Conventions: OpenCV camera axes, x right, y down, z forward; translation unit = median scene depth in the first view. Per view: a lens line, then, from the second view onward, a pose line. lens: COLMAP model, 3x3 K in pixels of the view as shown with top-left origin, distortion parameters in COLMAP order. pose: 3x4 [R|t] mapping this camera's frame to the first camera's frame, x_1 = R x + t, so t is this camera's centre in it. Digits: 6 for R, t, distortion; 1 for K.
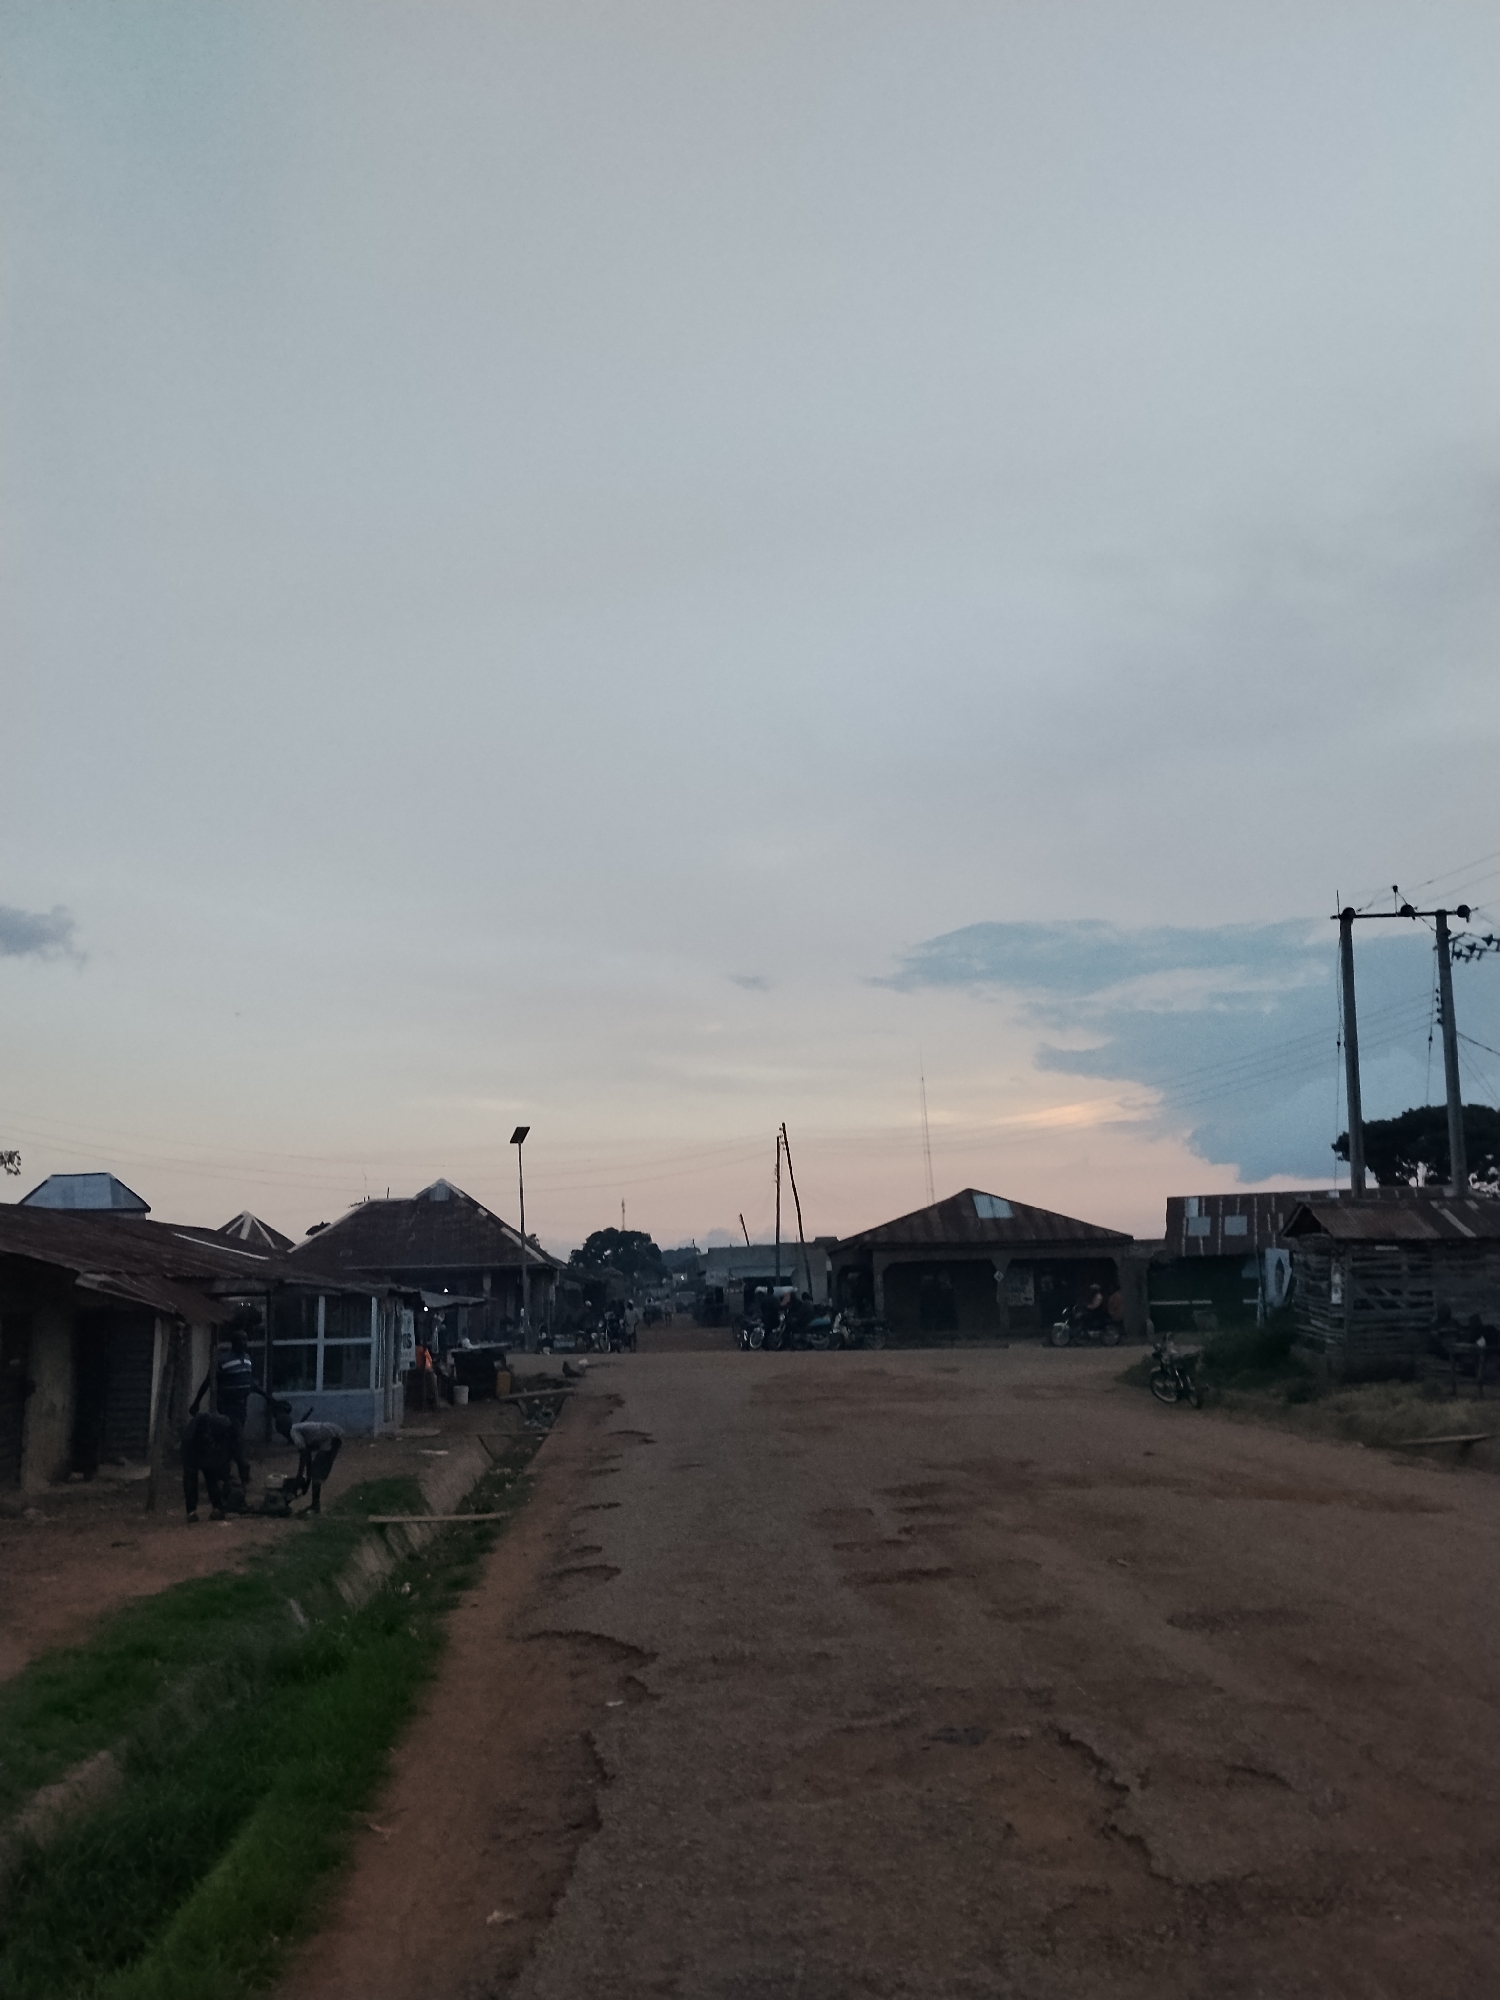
lens RADIAL K [[1714.3, 0, 690.5], [0, 1714.3, 1008.7], [0, 0, 1]] dist [0.079151, -0.121712]
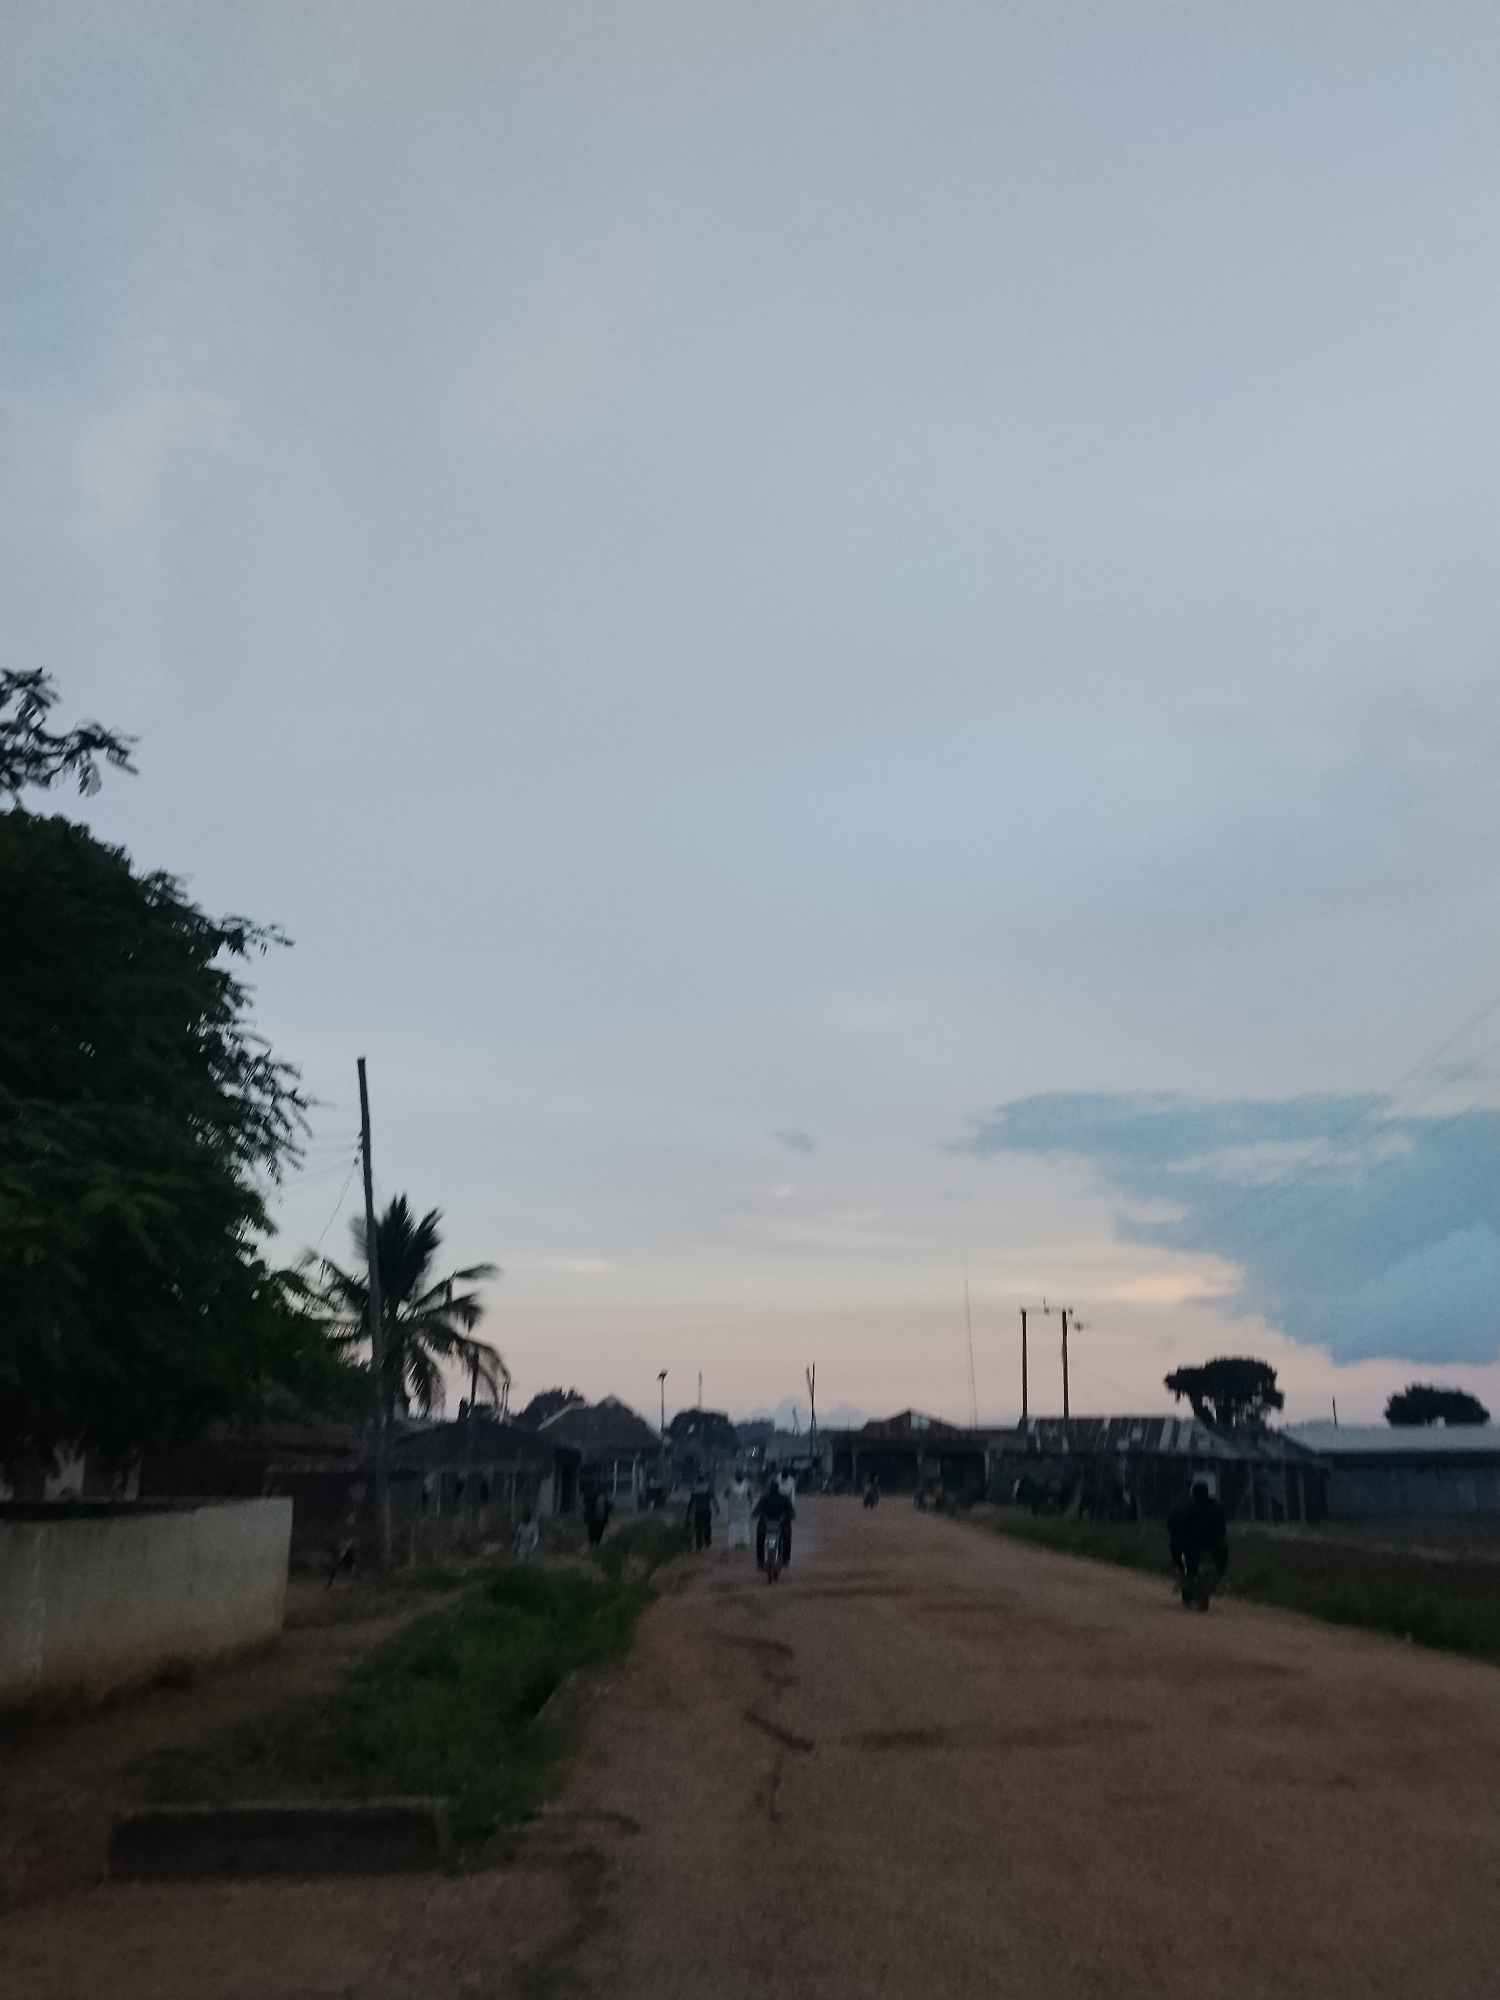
lens RADIAL K [[1689.1, 0, 673.4], [0, 1689.1, 996.7], [0, 0, 1]] dist [0.056614, -0.120043]
pose [[0.998487, 0.006012, -0.054658, 0.008805], [-0.011712, 0.994448, -0.104578, -0.140774], [0.053726, 0.105060, 0.993013, -0.845887]]
